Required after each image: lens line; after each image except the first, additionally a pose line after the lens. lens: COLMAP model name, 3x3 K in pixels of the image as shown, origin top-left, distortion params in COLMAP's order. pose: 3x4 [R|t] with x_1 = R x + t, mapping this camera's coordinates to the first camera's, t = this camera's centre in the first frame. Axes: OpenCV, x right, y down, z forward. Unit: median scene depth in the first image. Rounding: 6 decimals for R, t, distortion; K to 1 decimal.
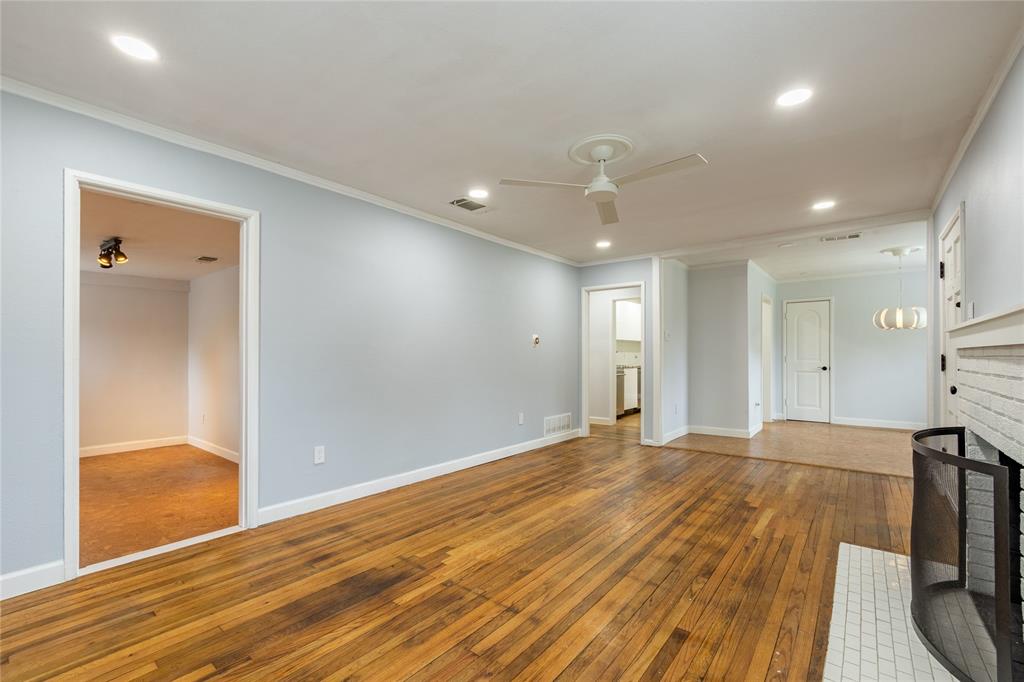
lens RADIAL K [[460.8, 0, 511.5], [0, 460.8, 357.9], [0, 0, 1]] dist [-0.004158, -0.000263]
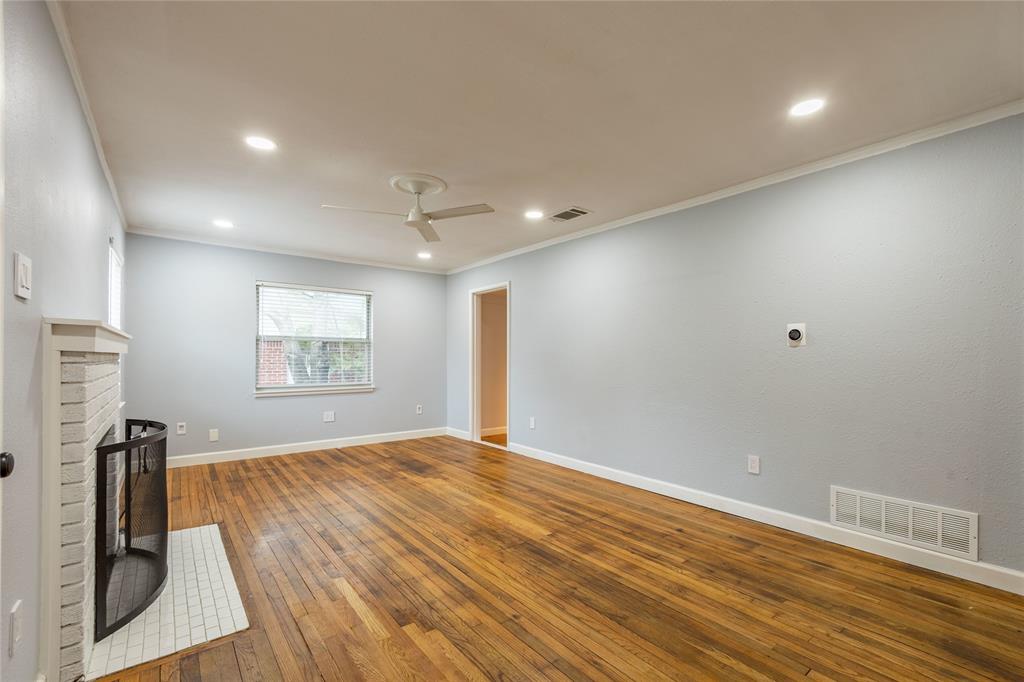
lens RADIAL K [[460.8, 0, 511.5], [0, 460.8, 357.9], [0, 0, 1]] dist [-0.004158, -0.000263]
pose [[-0.270492, 0.000661, -0.962722, 1.207271], [-0.008777, 0.999957, 0.003153, -0.014661], [0.962682, 0.009303, -0.270475, 1.479445]]
